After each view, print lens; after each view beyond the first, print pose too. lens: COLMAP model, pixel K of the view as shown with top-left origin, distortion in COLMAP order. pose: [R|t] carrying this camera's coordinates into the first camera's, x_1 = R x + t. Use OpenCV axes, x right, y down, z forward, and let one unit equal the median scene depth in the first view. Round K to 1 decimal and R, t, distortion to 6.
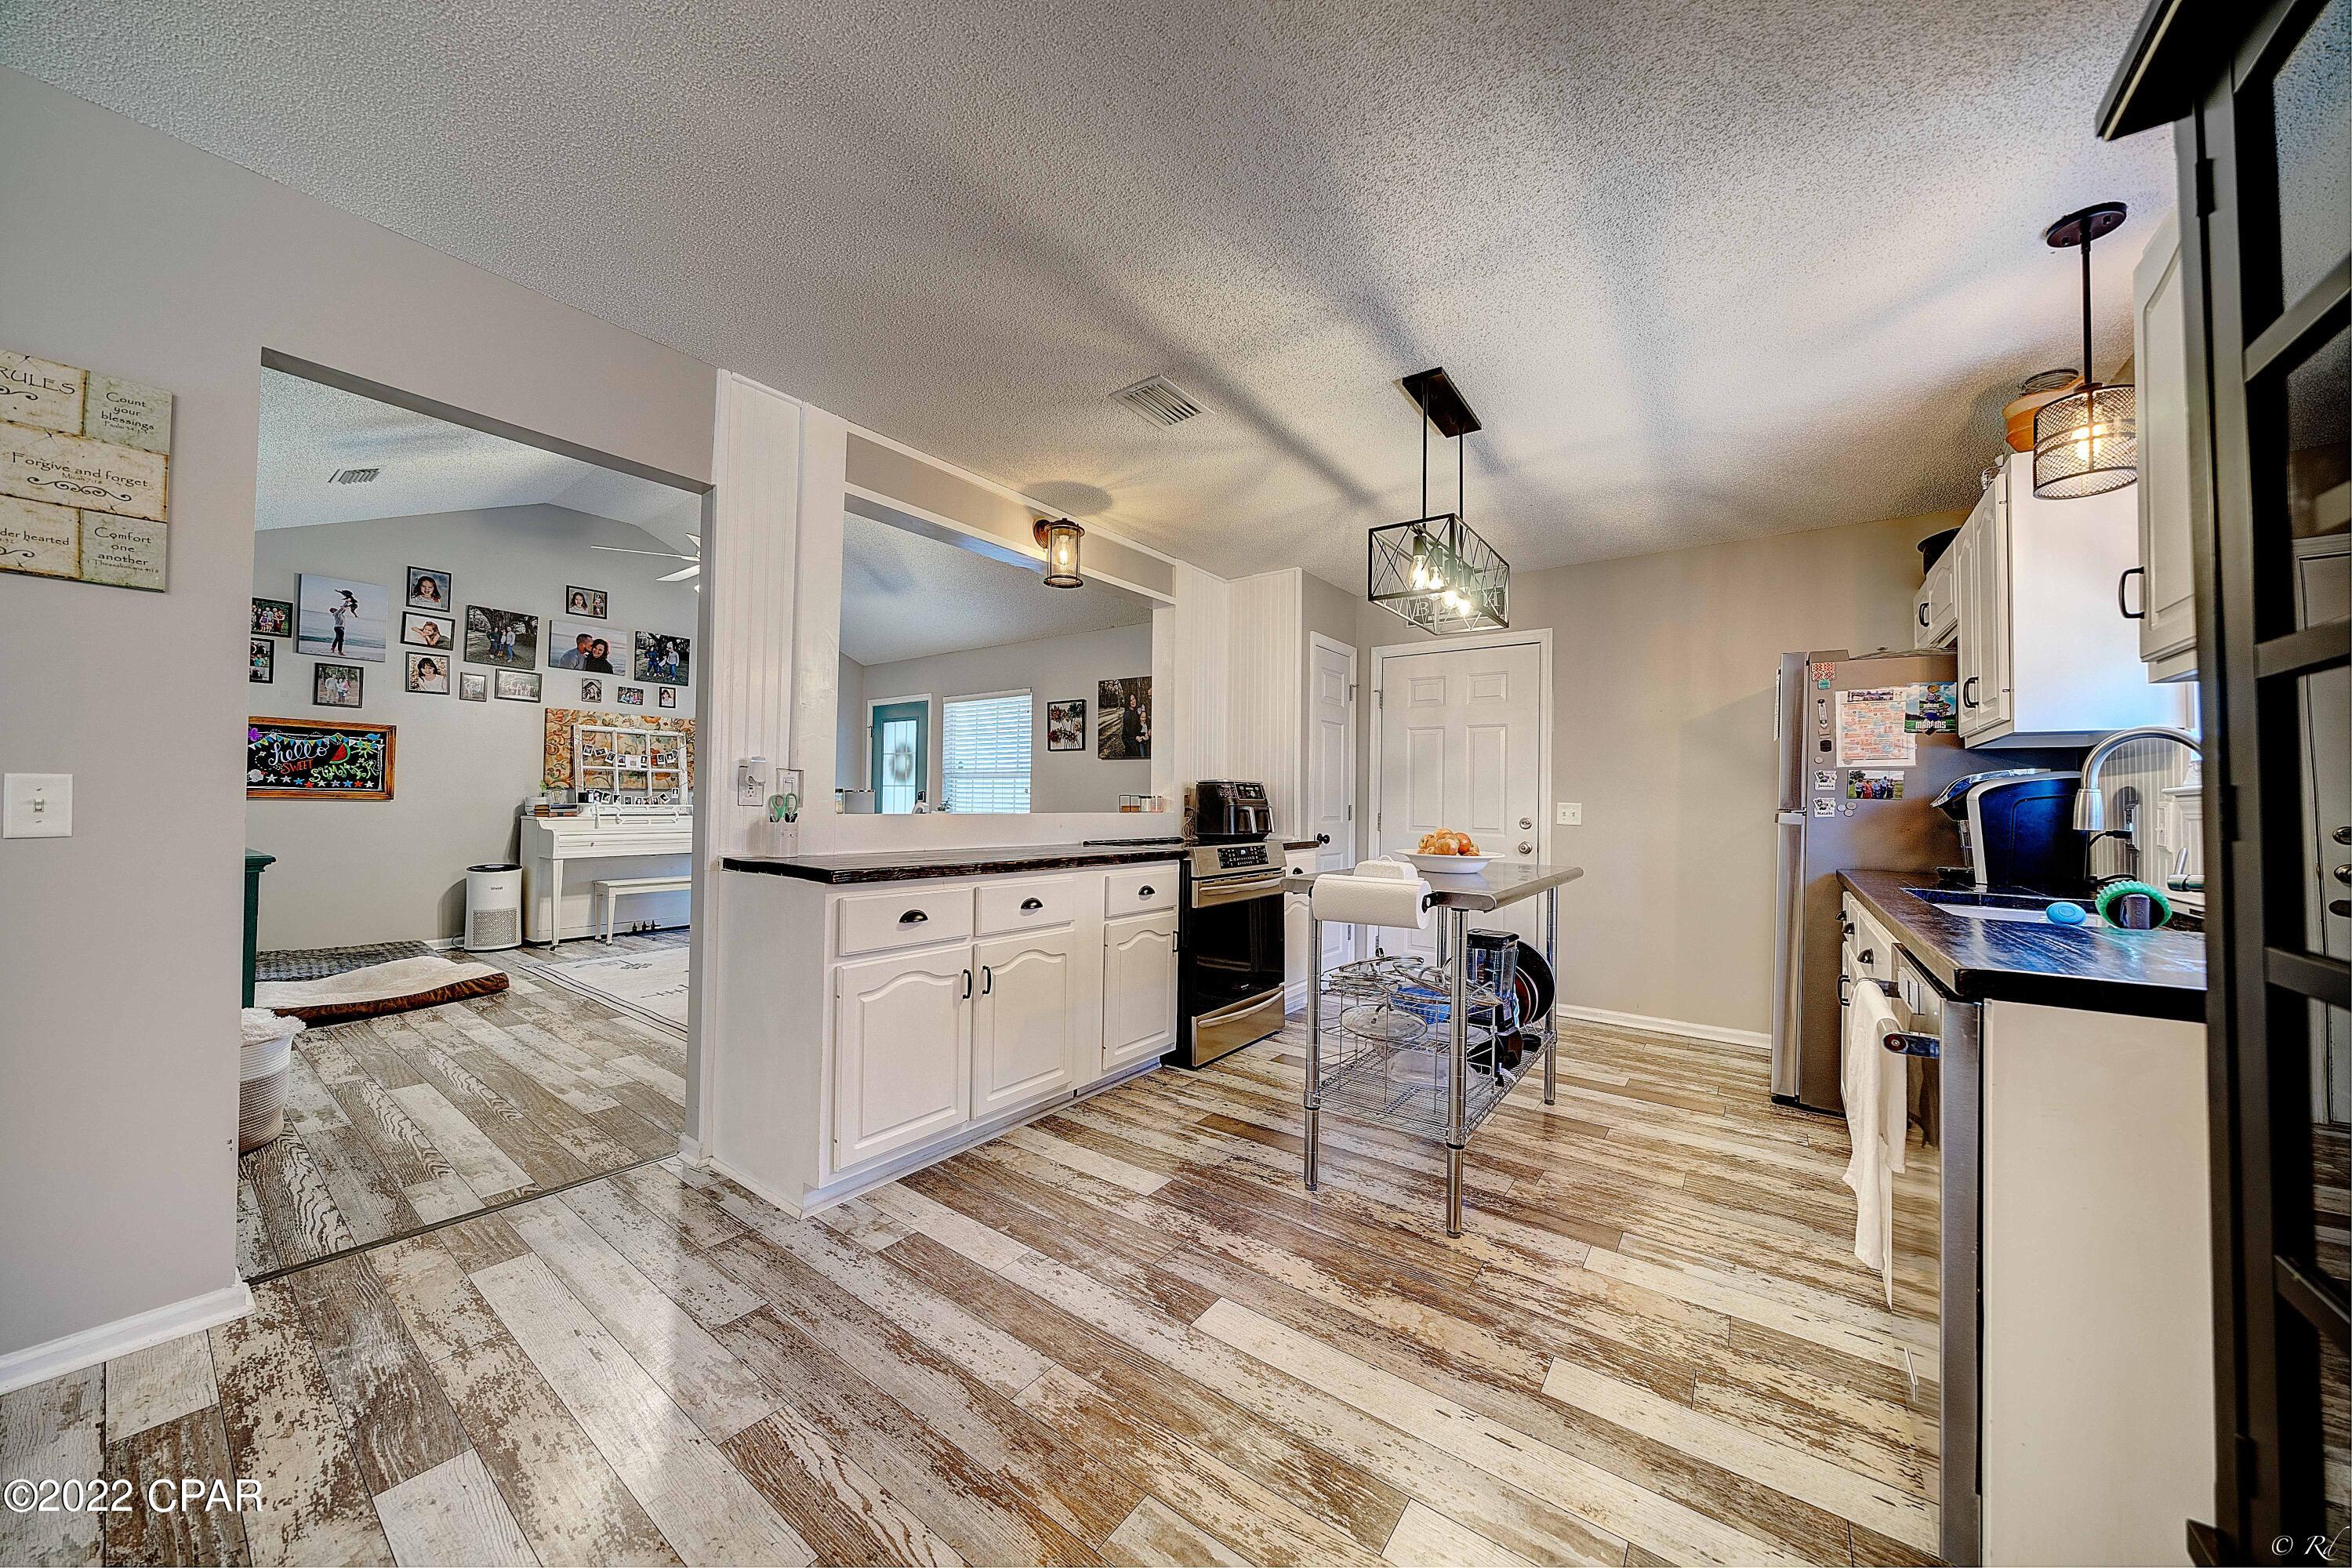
lens RADIAL K [[801.9, 0, 1168.7], [0, 801.9, 785.9], [0, 0, 1]] dist [-0.005181, 0.000146]
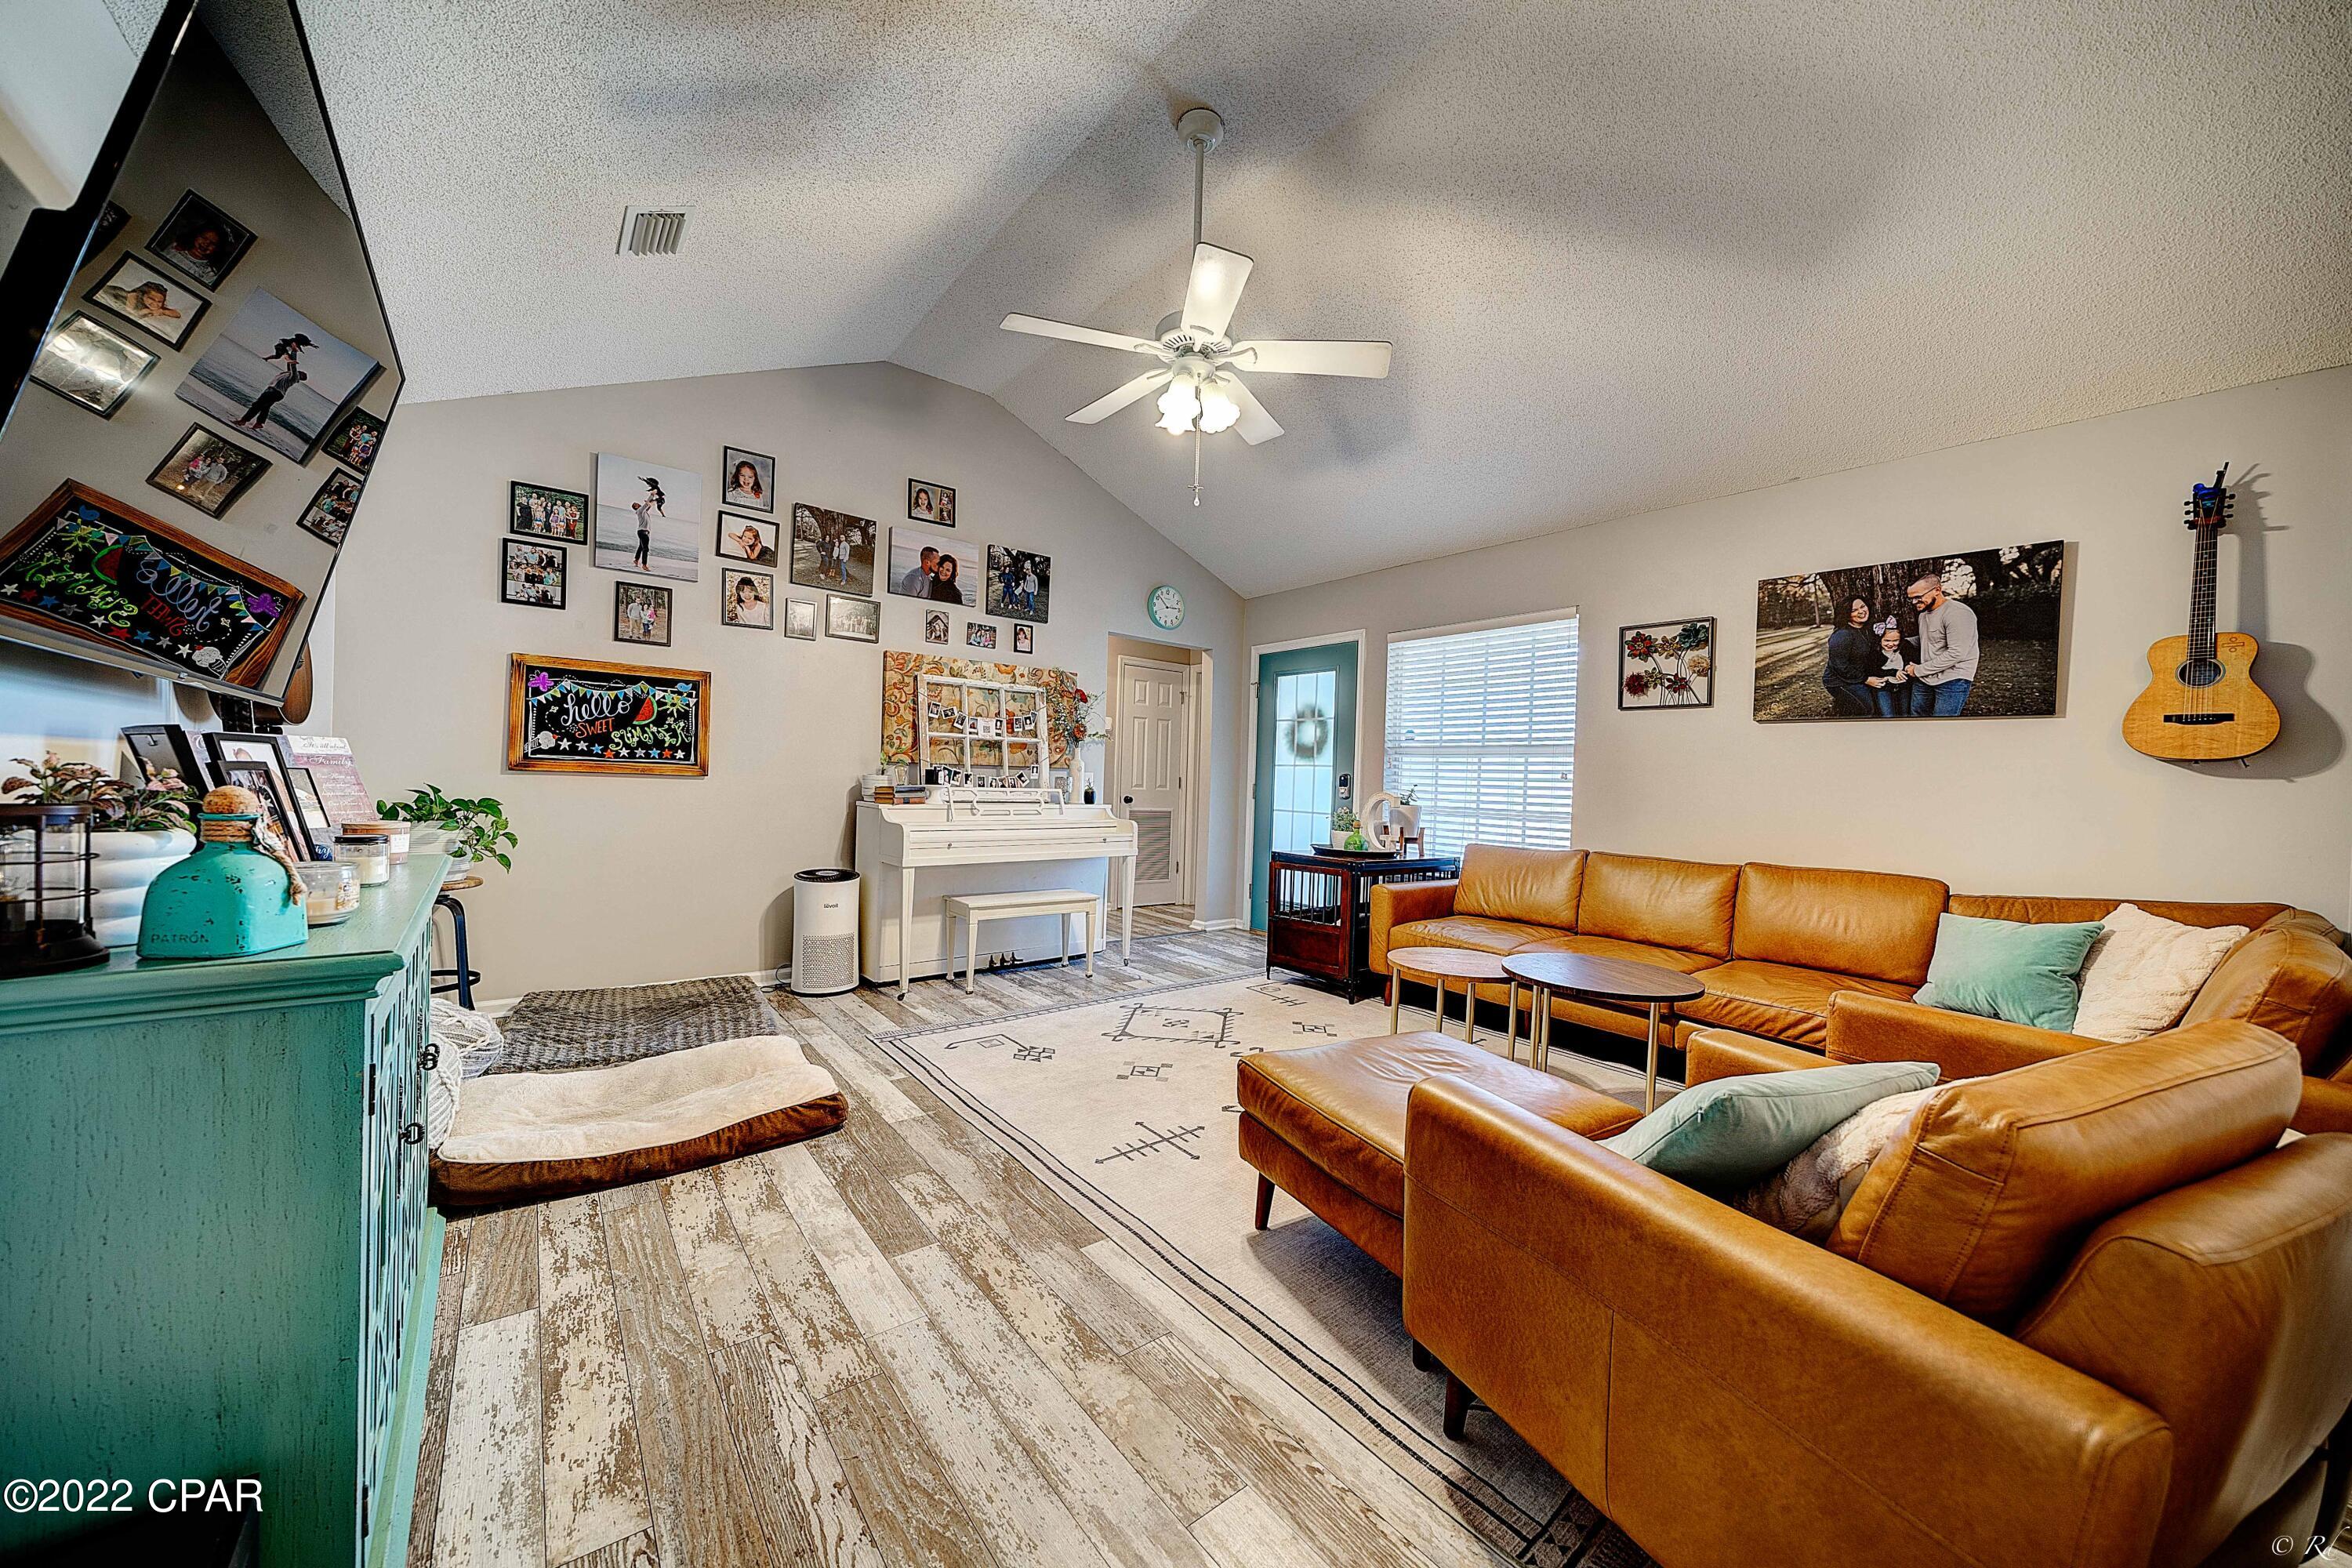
lens RADIAL K [[823.4, 0, 1173.5], [0, 823.4, 787.8], [0, 0, 1]] dist [-0.003773, 0.000145]
pose [[0.966652, 0.018971, -0.255390, -0.348001], [-0.012669, 0.999574, 0.026301, 0.002630], [0.255780, -0.022189, 0.966480, 0.361218]]
